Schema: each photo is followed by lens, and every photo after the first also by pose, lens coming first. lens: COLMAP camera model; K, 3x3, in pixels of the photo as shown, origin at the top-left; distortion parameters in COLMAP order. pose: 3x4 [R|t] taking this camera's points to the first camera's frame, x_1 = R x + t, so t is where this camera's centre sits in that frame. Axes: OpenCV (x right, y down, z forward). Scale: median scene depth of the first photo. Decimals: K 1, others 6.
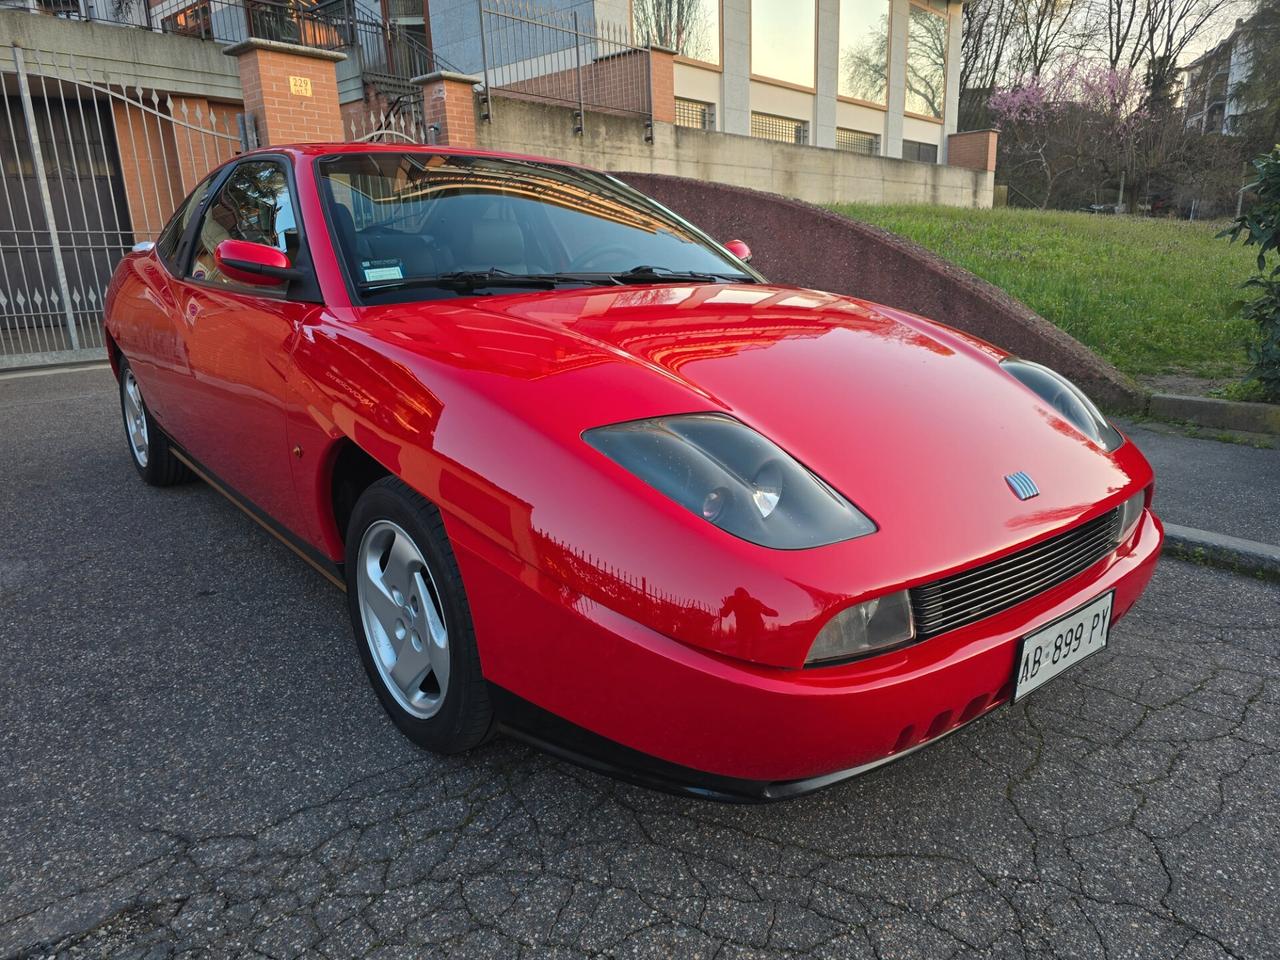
lens RADIAL K [[860.1, 0, 644.1], [0, 860.1, 508.6], [0, 0, 1]] dist [0.041373, -0.036082]
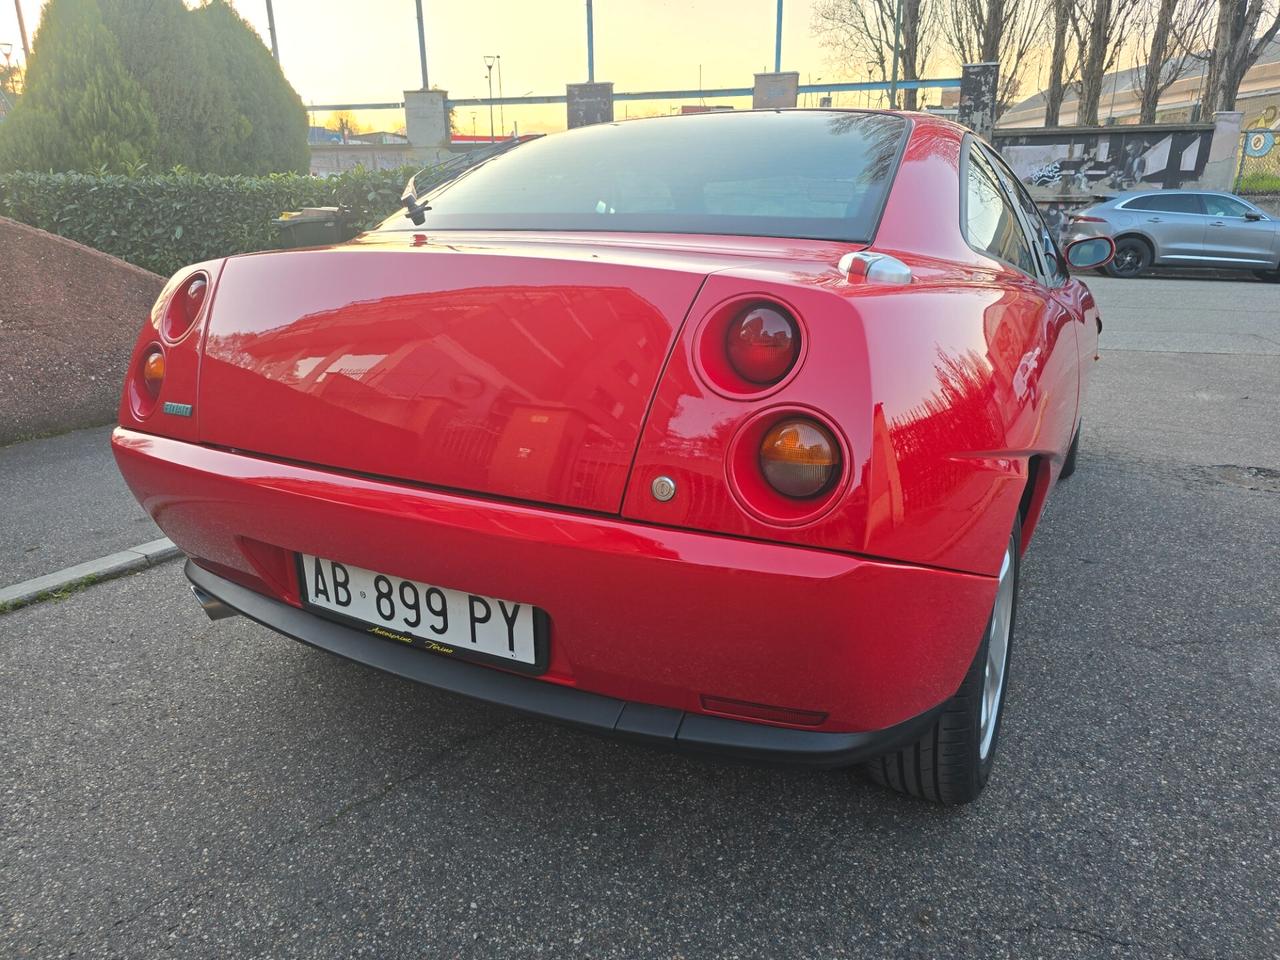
lens RADIAL K [[860.1, 0, 655.2], [0, 860.1, 463.2], [0, 0, 1]] dist [0.041373, -0.036082]
pose [[-0.374941, -0.240819, 0.895224, -0.353551], [0.270154, 0.895375, 0.354007, -0.153606], [-0.886812, 0.374580, -0.270654, 0.491398]]
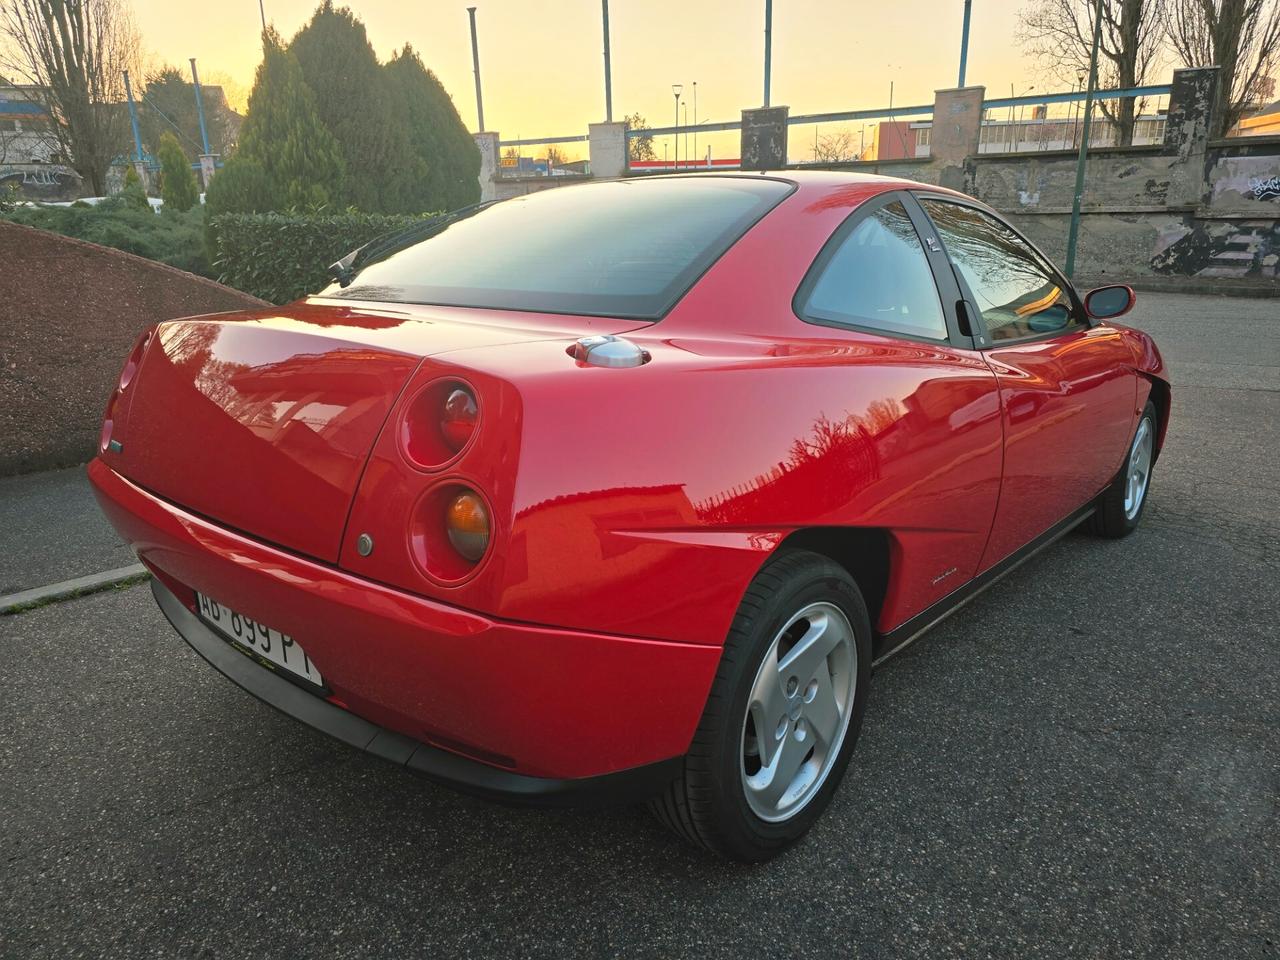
lens RADIAL K [[854.8, 0, 650.5], [0, 854.8, 477.3], [0, 0, 1]] dist [0.046856, -0.037620]
pose [[-0.161874, -0.249196, 0.954829, -0.382485], [0.294434, 0.911320, 0.287757, -0.143455], [-0.941863, 0.327714, -0.074147, 0.423298]]
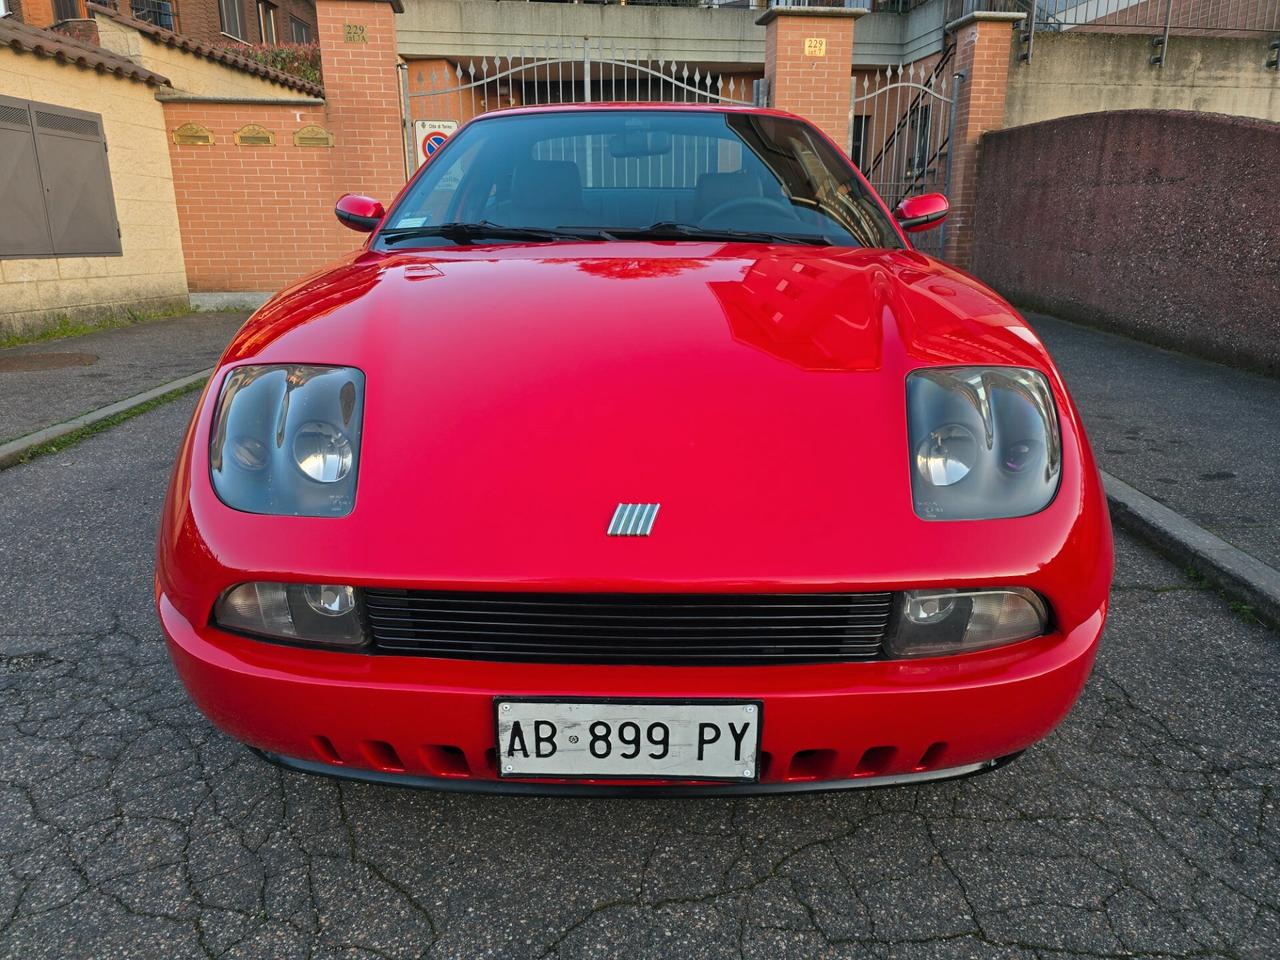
lens RADIAL K [[860.1, 0, 629.8], [0, 860.1, 482.5], [0, 0, 1]] dist [0.041373, -0.036082]
pose [[0.759403, 0.204358, -0.617694, 0.153206], [-0.193543, 0.977367, 0.085408, -0.020921], [0.621167, 0.054691, 0.781767, 0.070368]]
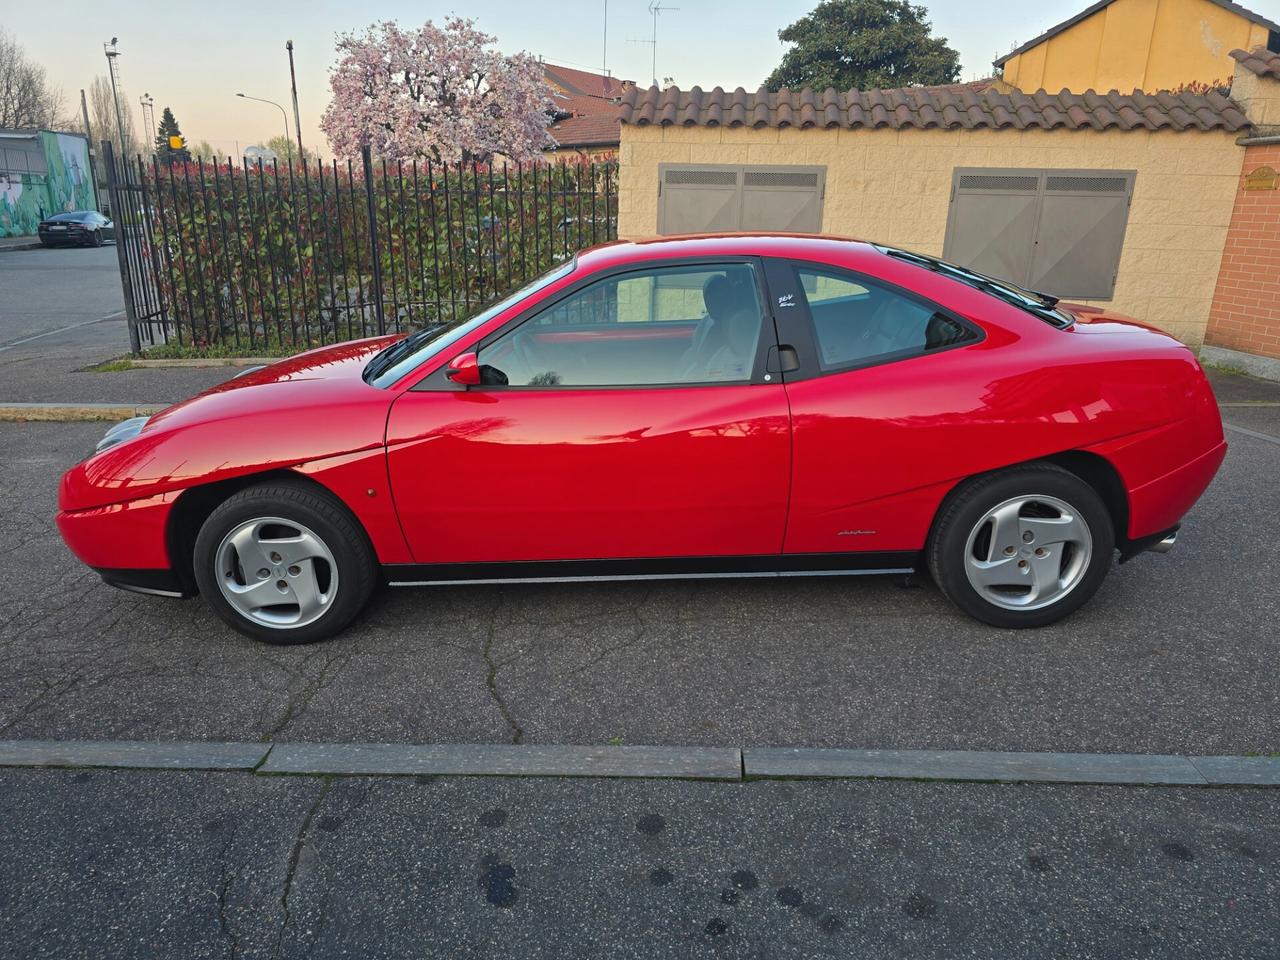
lens RADIAL K [[860.1, 0, 637.1], [0, 860.1, 486.0], [0, 0, 1]] dist [0.041373, -0.036082]
pose [[-0.661262, 0.246776, -0.708403, 0.217080], [-0.203276, 0.850063, 0.485872, -0.221666], [0.722088, 0.465290, -0.511951, 0.555055]]
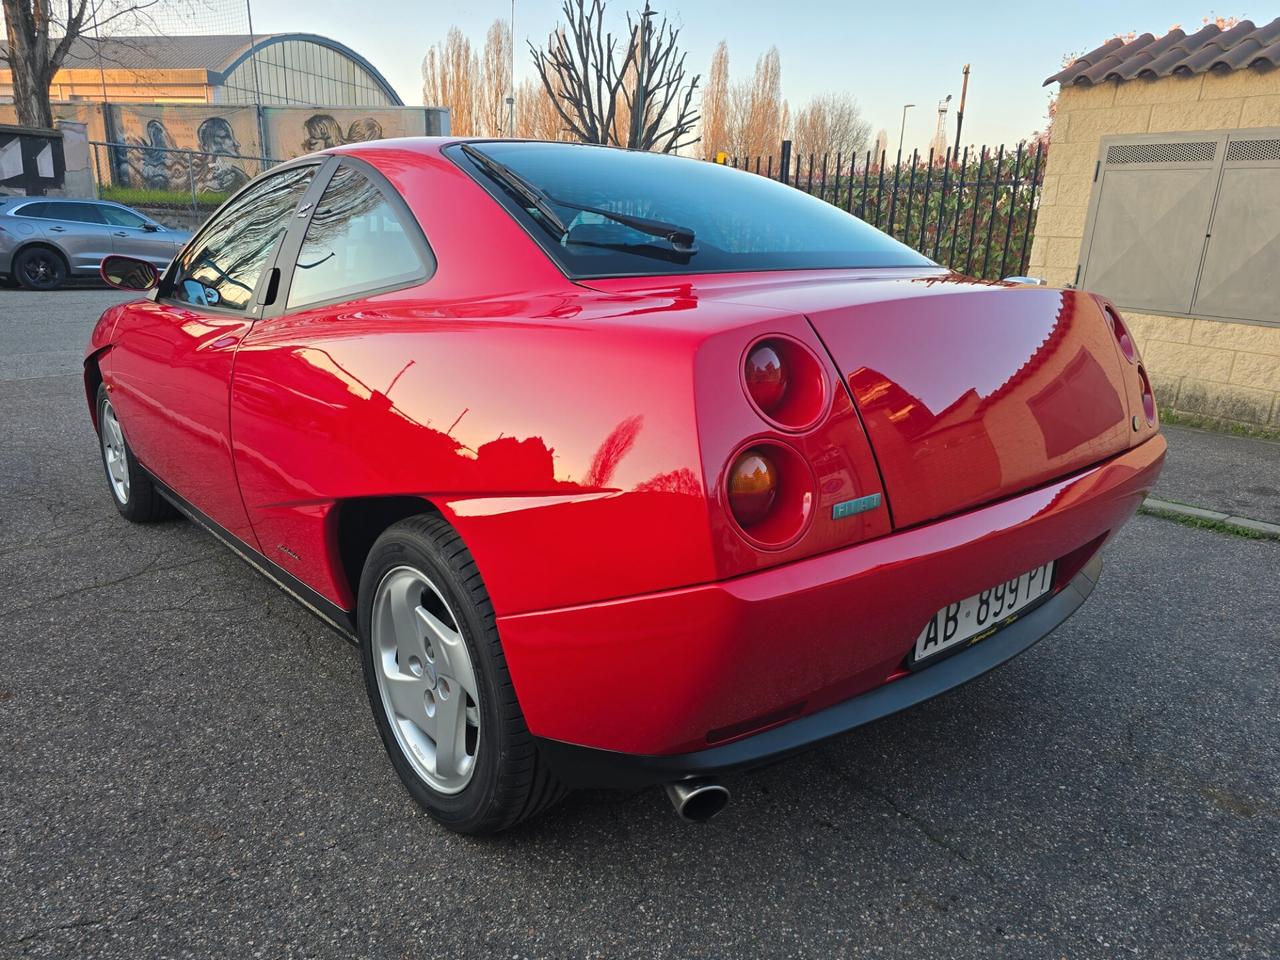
lens RADIAL K [[860.1, 0, 641.6], [0, 860.1, 477.7], [0, 0, 1]] dist [0.041373, -0.036082]
pose [[-0.999812, -0.006091, -0.018434, -0.133242], [-0.014945, 0.847542, 0.530518, -0.200199], [0.012392, 0.530694, -0.847473, 0.630728]]
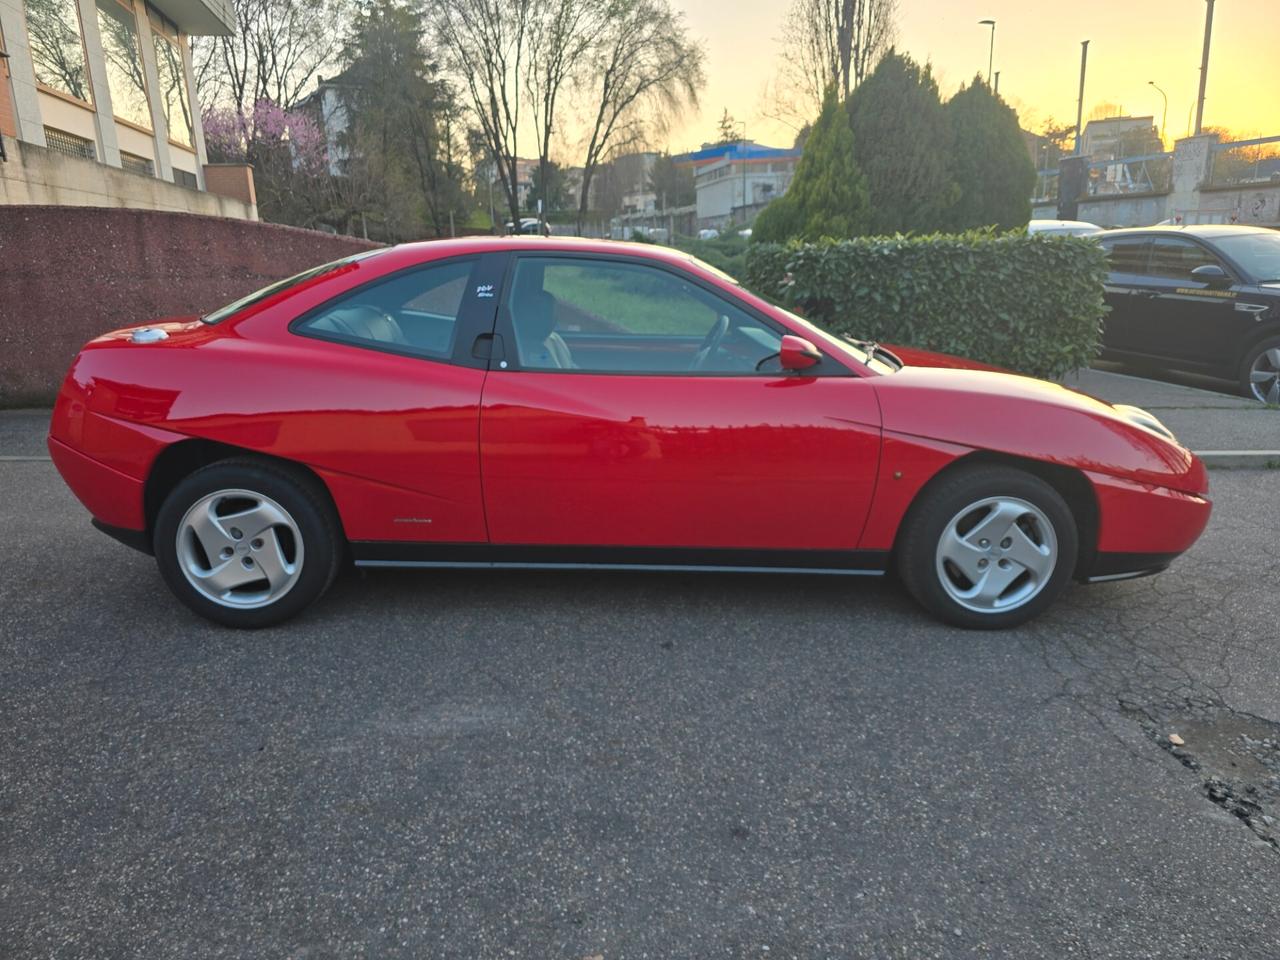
lens RADIAL K [[860.1, 0, 645.1], [0, 860.1, 475.4], [0, 0, 1]] dist [0.041373, -0.036082]
pose [[0.615128, -0.181239, 0.767314, -0.378294], [0.224949, 0.973112, 0.049515, -0.049660], [-0.755656, 0.142148, 0.639357, 0.081544]]
